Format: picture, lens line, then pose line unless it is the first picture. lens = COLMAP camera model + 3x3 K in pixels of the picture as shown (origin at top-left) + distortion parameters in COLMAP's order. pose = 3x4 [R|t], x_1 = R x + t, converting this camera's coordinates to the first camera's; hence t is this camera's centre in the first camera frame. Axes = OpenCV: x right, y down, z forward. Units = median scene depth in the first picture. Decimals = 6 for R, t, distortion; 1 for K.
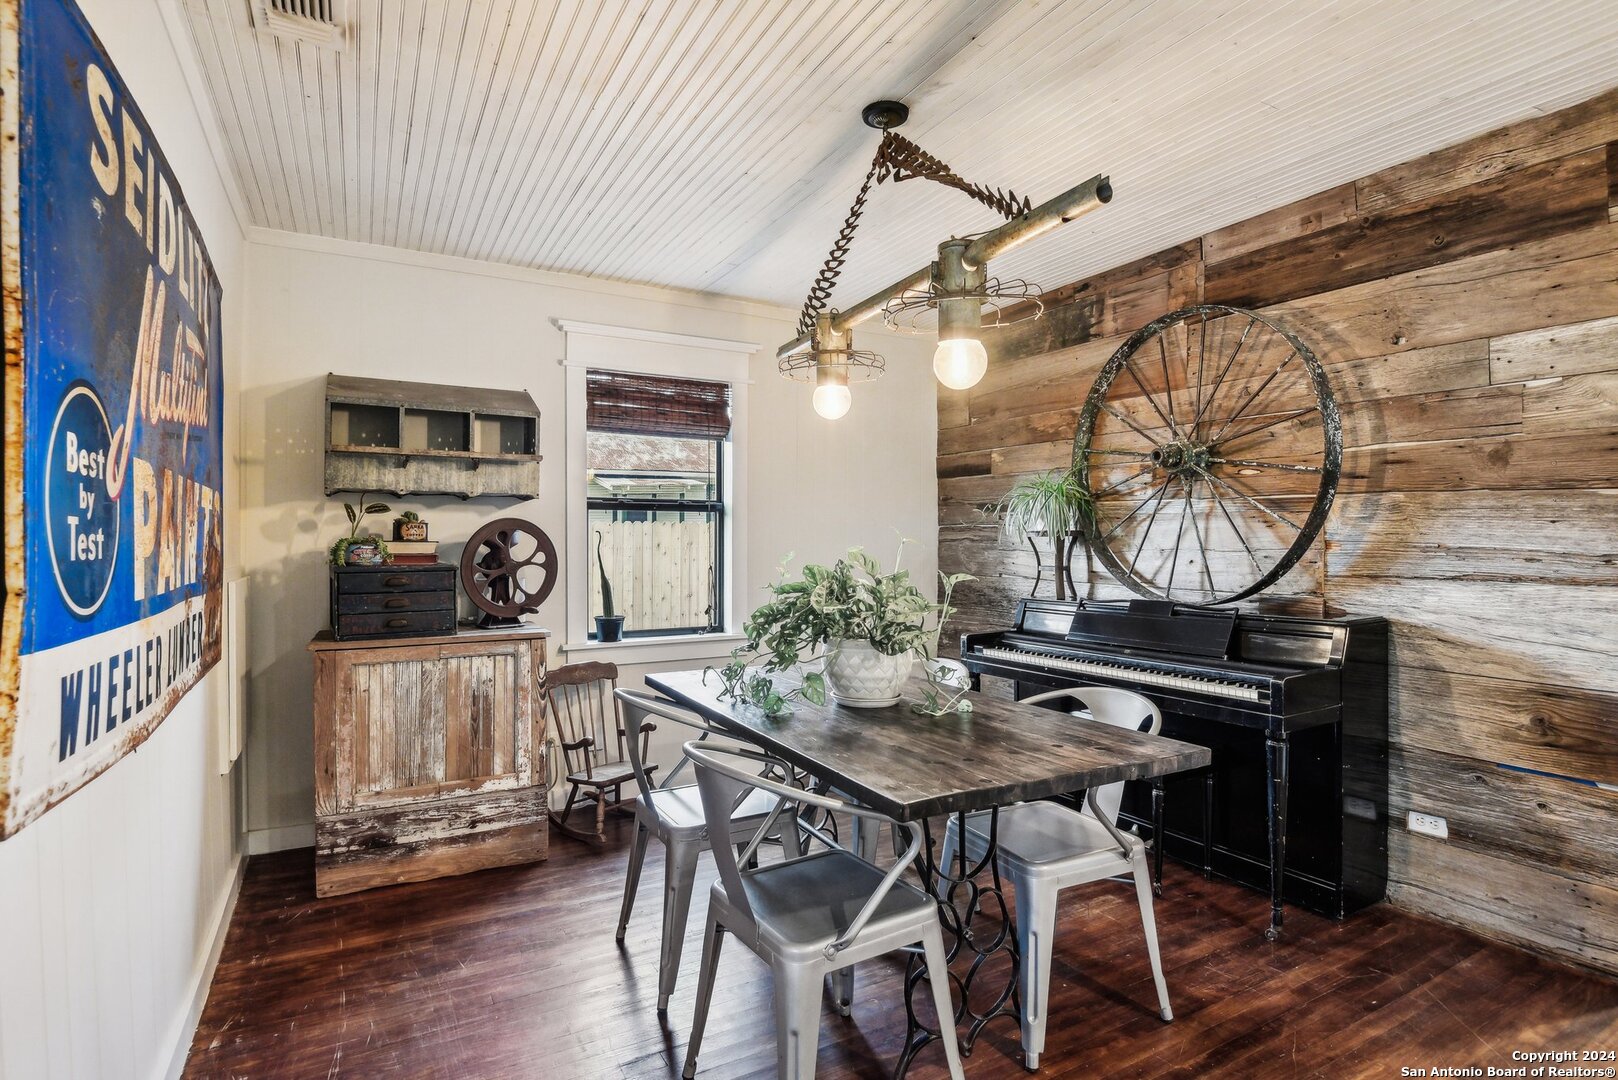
lens RADIAL K [[808.3, 0, 816.1], [0, 808.3, 546.4], [0, 0, 1]] dist [0.039377, -0.046386]
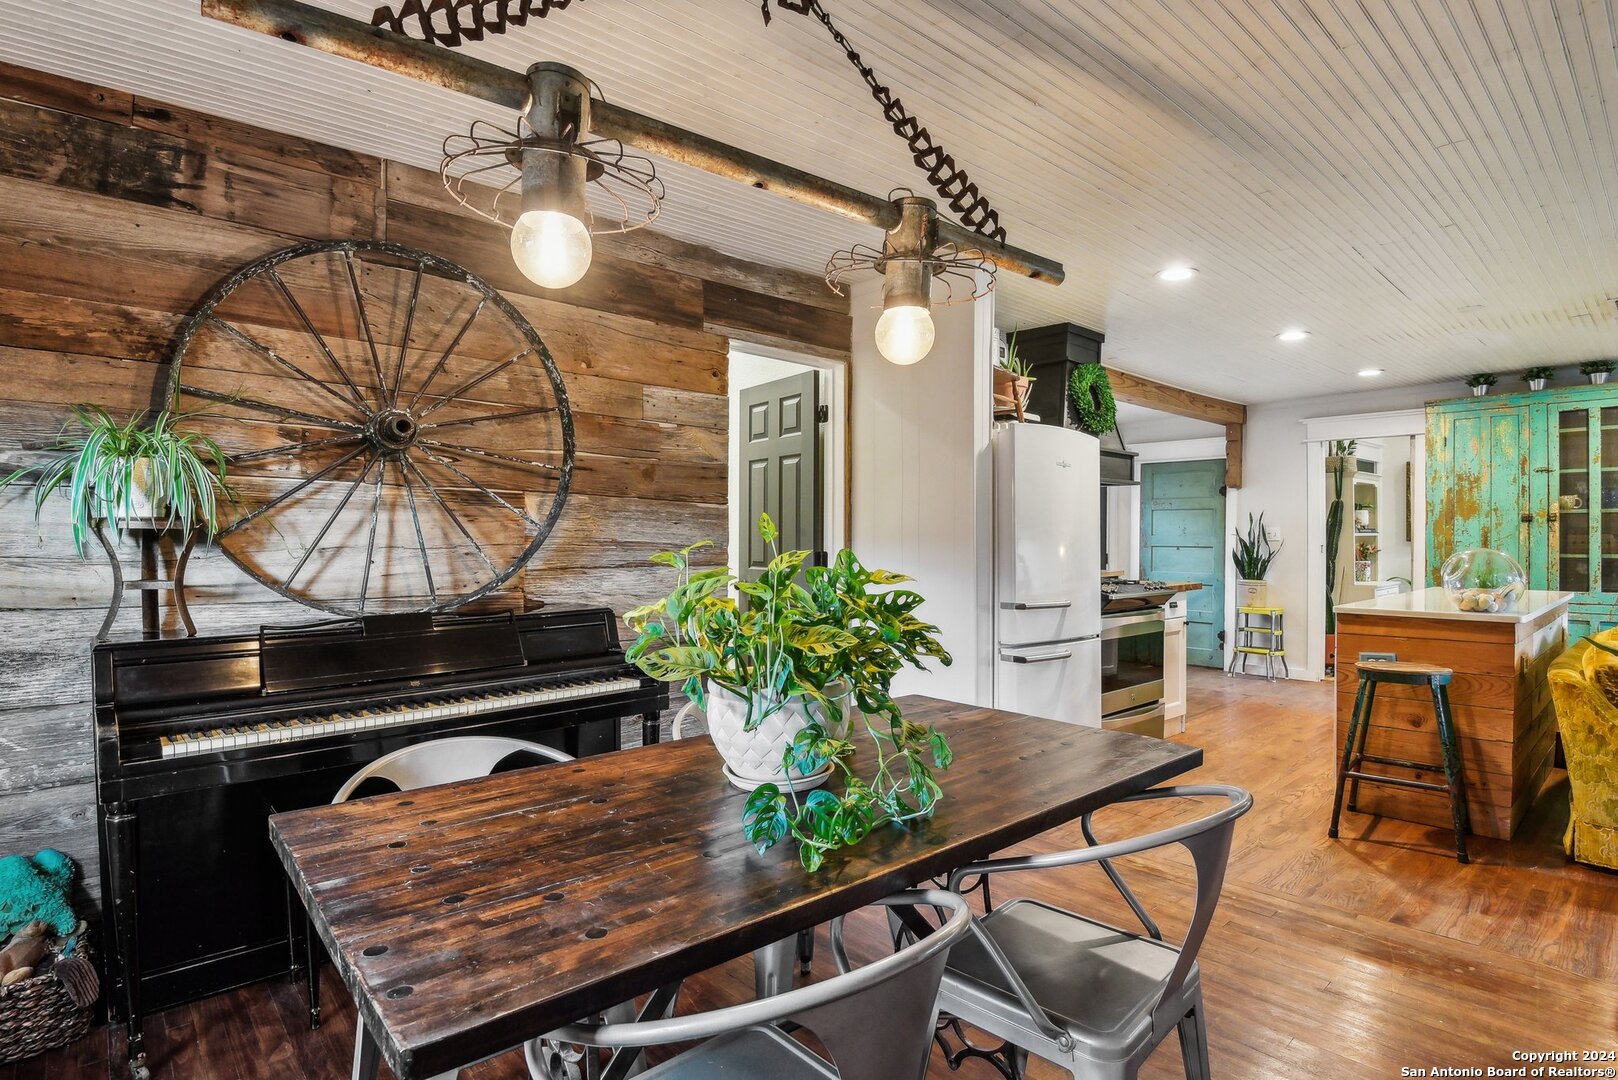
lens RADIAL K [[819.7, 0, 797.2], [0, 819.7, 542.9], [0, 0, 1]] dist [0.000720, -0.028403]
pose [[-0.203873, -0.003692, 0.978990, -0.500462], [0.009285, 0.999941, 0.005704, -0.001758], [-0.978953, 0.010253, -0.203827, 0.953472]]
